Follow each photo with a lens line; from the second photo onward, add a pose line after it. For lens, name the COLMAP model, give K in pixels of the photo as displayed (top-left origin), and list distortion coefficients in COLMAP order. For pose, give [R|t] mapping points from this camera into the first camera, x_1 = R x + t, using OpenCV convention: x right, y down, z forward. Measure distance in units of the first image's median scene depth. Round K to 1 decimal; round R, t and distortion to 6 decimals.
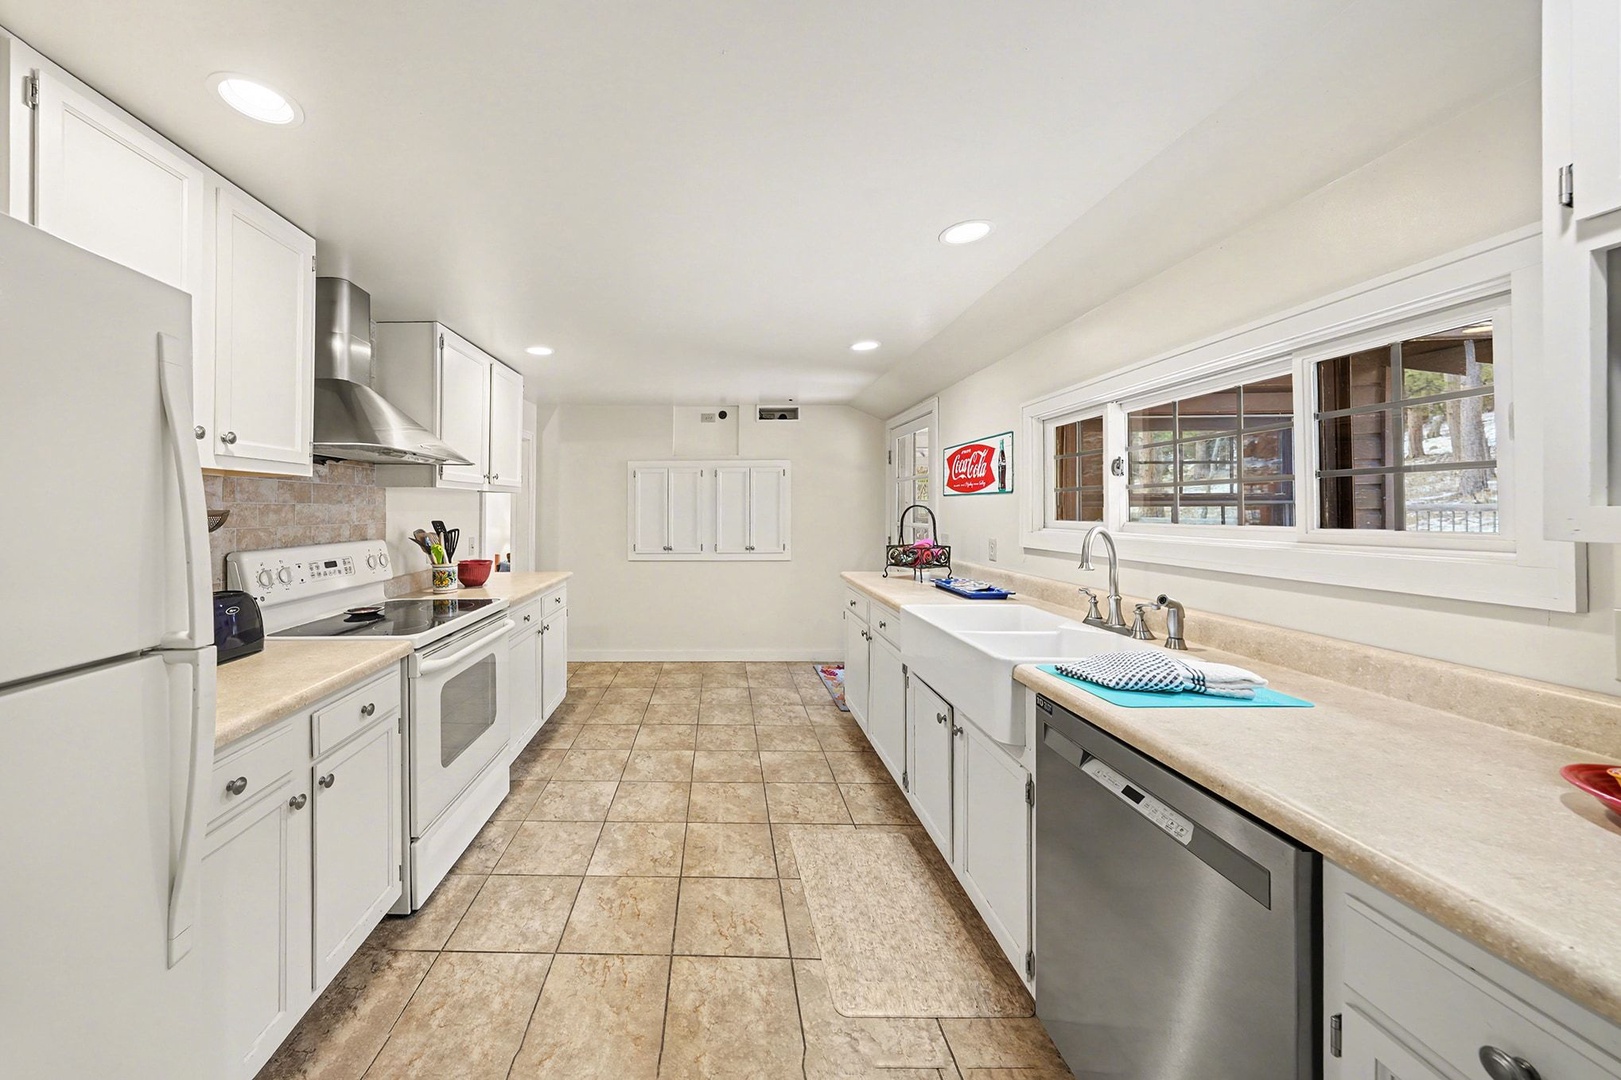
lens RADIAL K [[789.3, 0, 773.2], [0, 789.3, 501.0], [0, 0, 1]] dist [-0.001436, -0.000175]
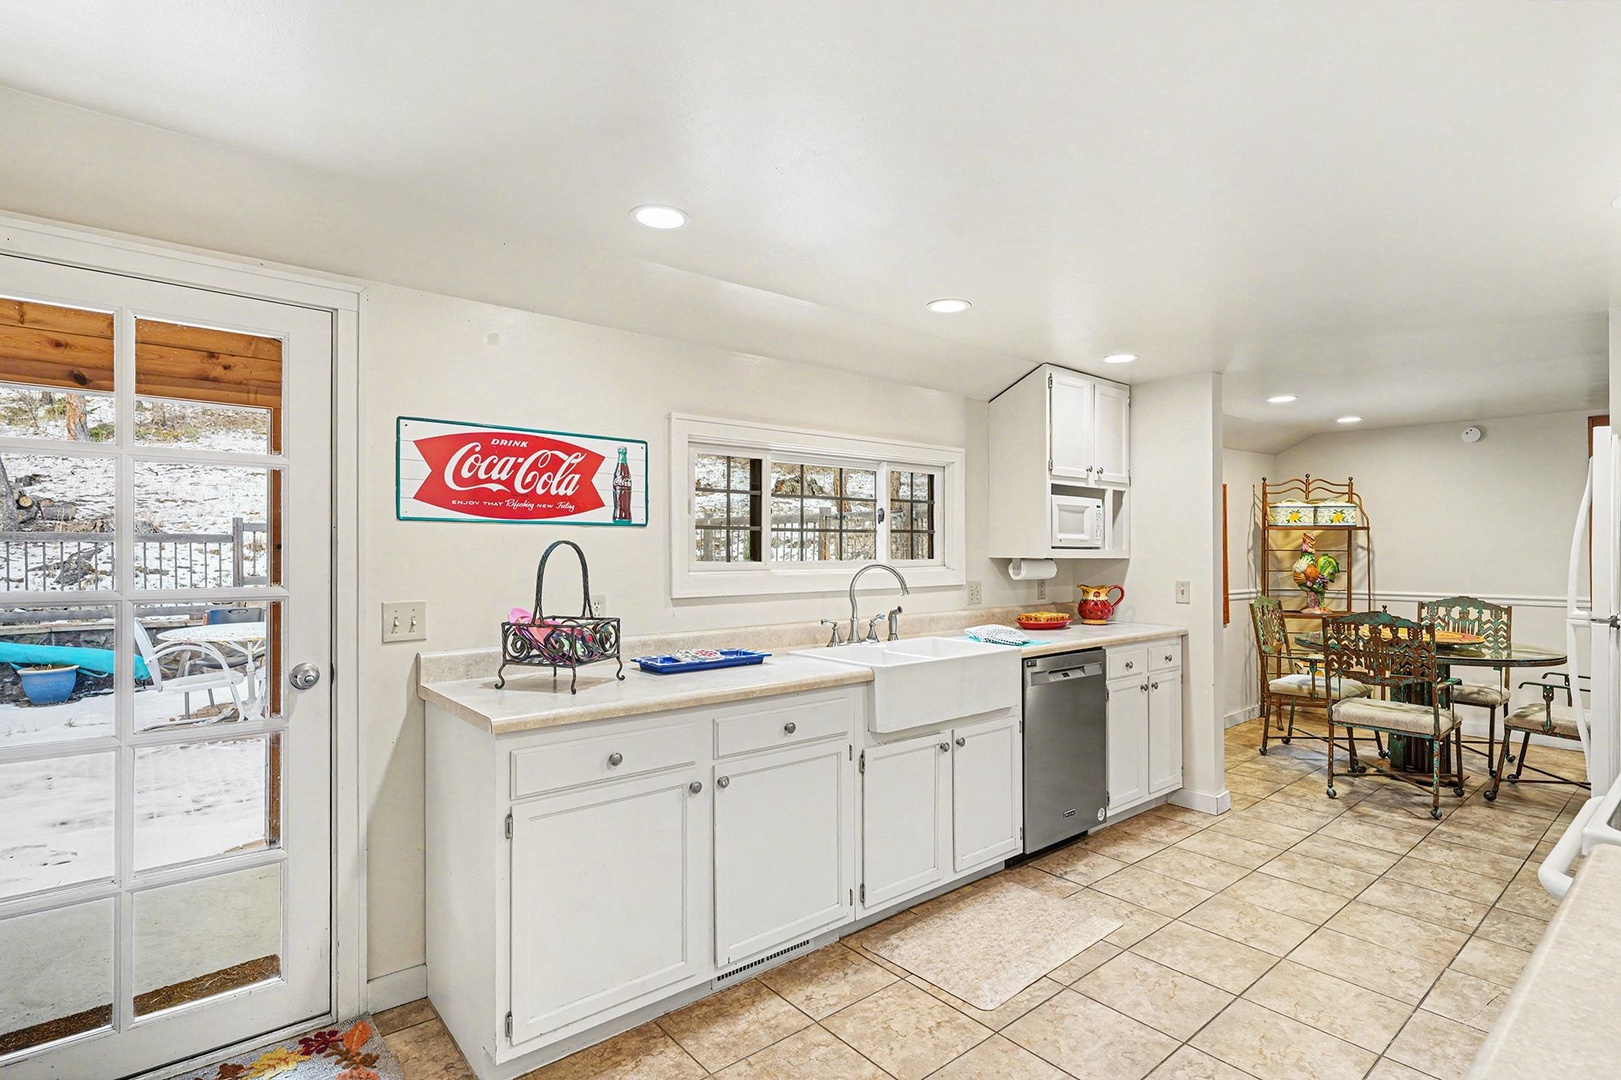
lens RADIAL K [[789.3, 0, 813.4], [0, 789.3, 546.2], [0, 0, 1]] dist [-0.001436, -0.000175]
pose [[-0.656774, 0.005191, 0.754069, -0.335498], [-0.006403, 0.999902, -0.012460, 0.015606], [-0.754060, -0.013012, -0.656677, 1.310179]]
